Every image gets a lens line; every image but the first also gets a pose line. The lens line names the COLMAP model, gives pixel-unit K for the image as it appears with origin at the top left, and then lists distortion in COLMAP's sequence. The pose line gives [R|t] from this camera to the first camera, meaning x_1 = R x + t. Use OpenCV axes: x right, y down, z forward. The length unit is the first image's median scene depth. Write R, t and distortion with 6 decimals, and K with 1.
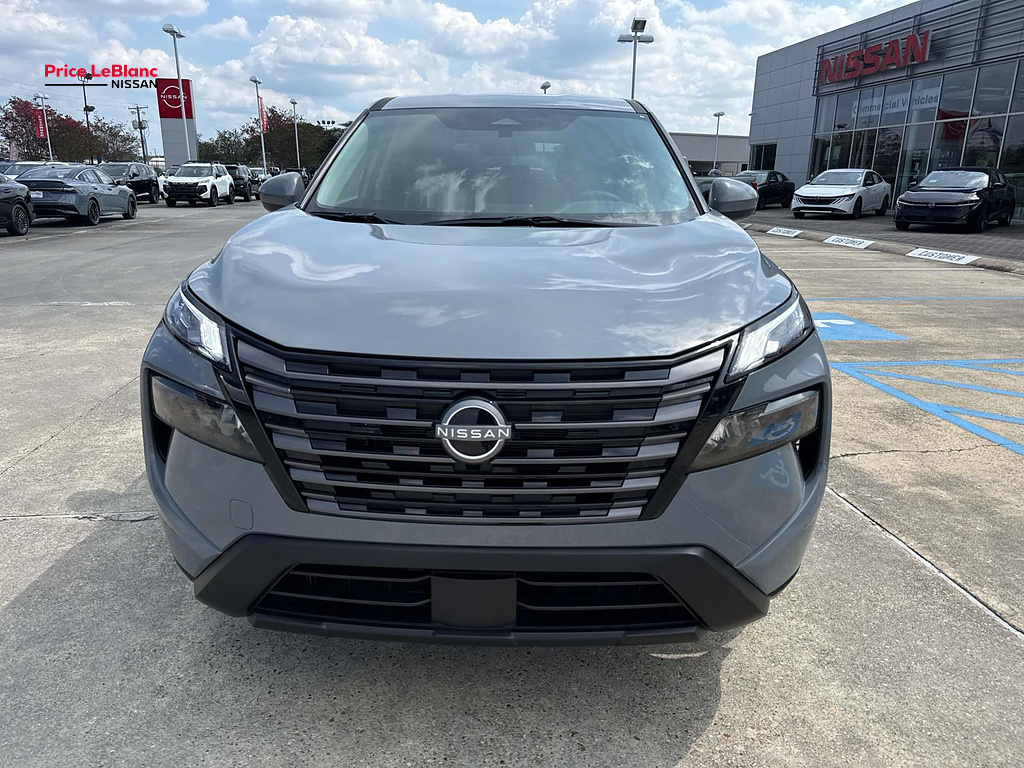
lens RADIAL K [[711.5, 0, 510.5], [0, 711.5, 388.1], [0, 0, 1]] dist [0.012331, -0.005929]
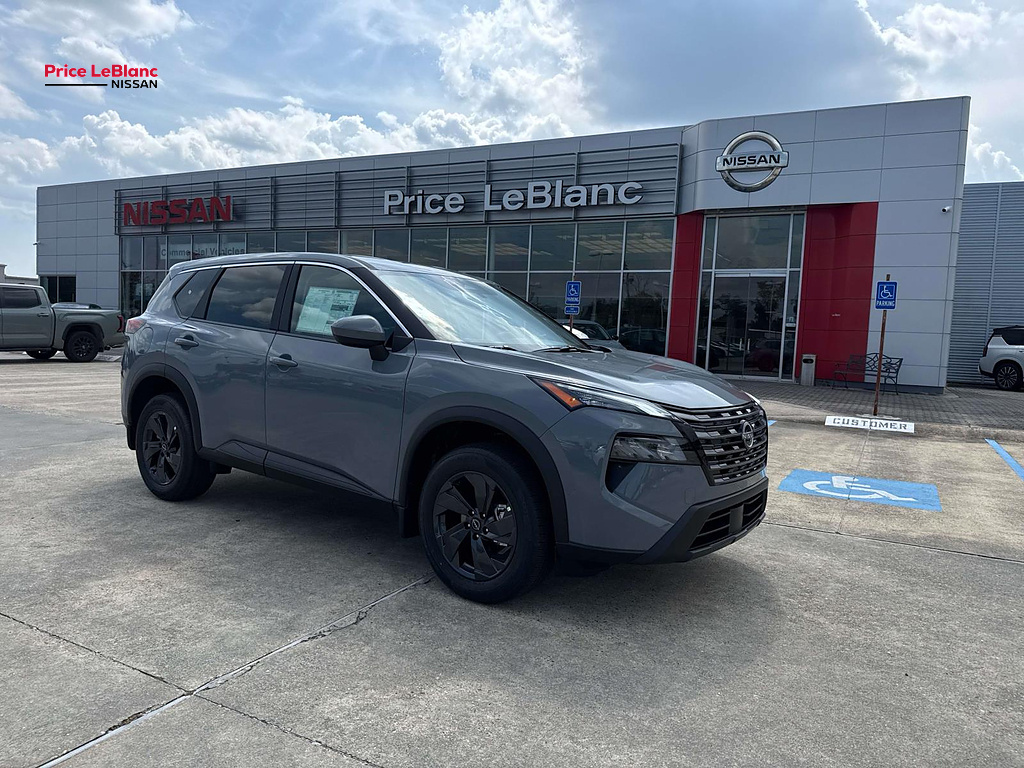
lens RADIAL K [[711.3, 0, 504.8], [0, 711.3, 380.3], [0, 0, 1]] dist [-0.004047, -0.001691]
pose [[0.582945, -0.044640, 0.811284, -0.101930], [0.197112, 0.976432, -0.087907, -0.002780], [-0.788240, 0.211159, 0.578005, 0.009858]]
